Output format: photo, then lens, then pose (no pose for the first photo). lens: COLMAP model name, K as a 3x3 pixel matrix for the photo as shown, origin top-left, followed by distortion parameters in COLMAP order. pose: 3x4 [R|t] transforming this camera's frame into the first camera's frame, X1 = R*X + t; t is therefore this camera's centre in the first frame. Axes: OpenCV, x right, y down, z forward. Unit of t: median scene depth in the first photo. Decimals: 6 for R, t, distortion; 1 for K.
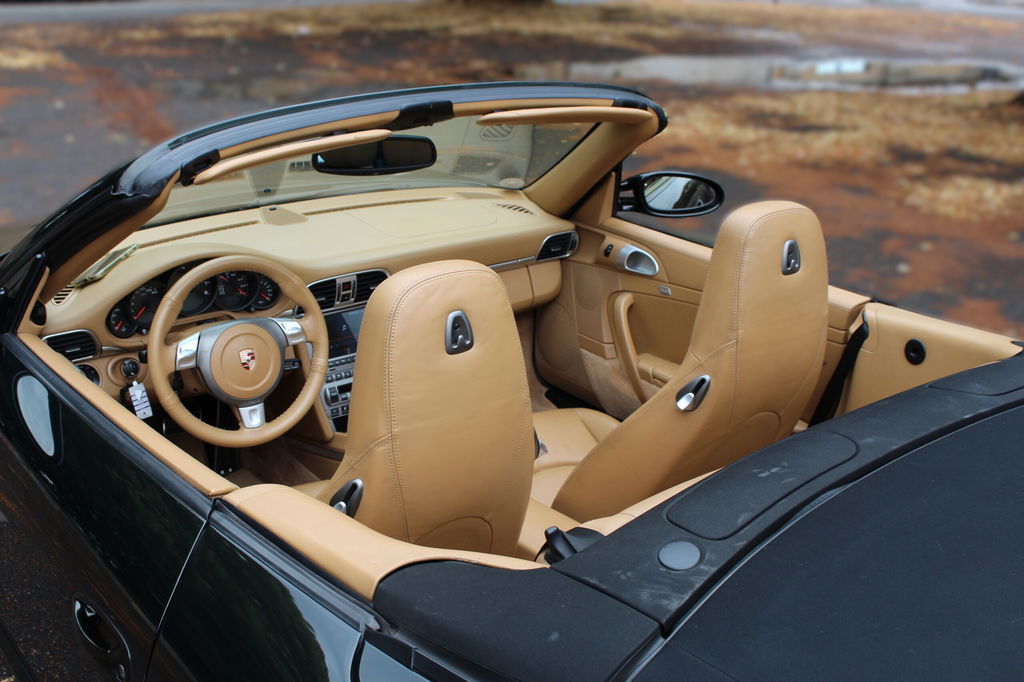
lens RADIAL K [[1216.5, 0, 512.0], [0, 1216.5, 341.0], [0, 0, 1]] dist [-0.070098, 0.006534]
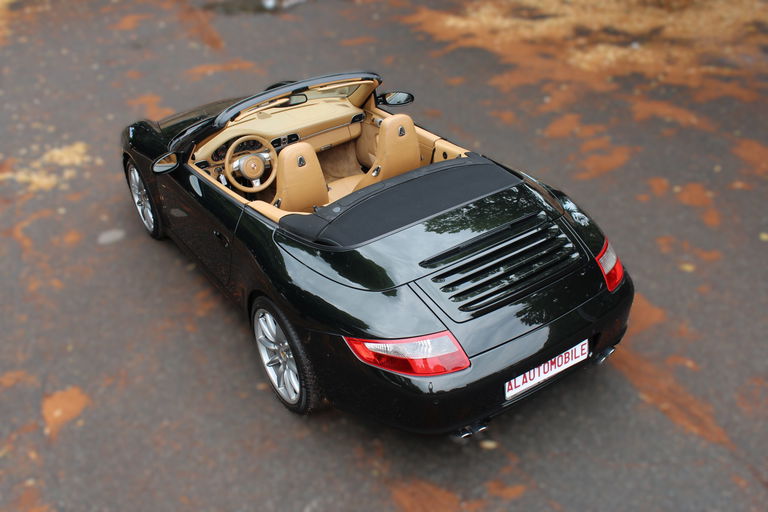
lens RADIAL K [[764.0, 0, 384.0], [0, 764.0, 256.0], [0, 0, 1]] dist [-0.089813, 0.024294]
pose [[0.996086, -0.038575, -0.079531, 0.106023], [0.052109, 0.983039, 0.175837, -0.032675], [0.071399, -0.179293, 0.981201, -0.385690]]
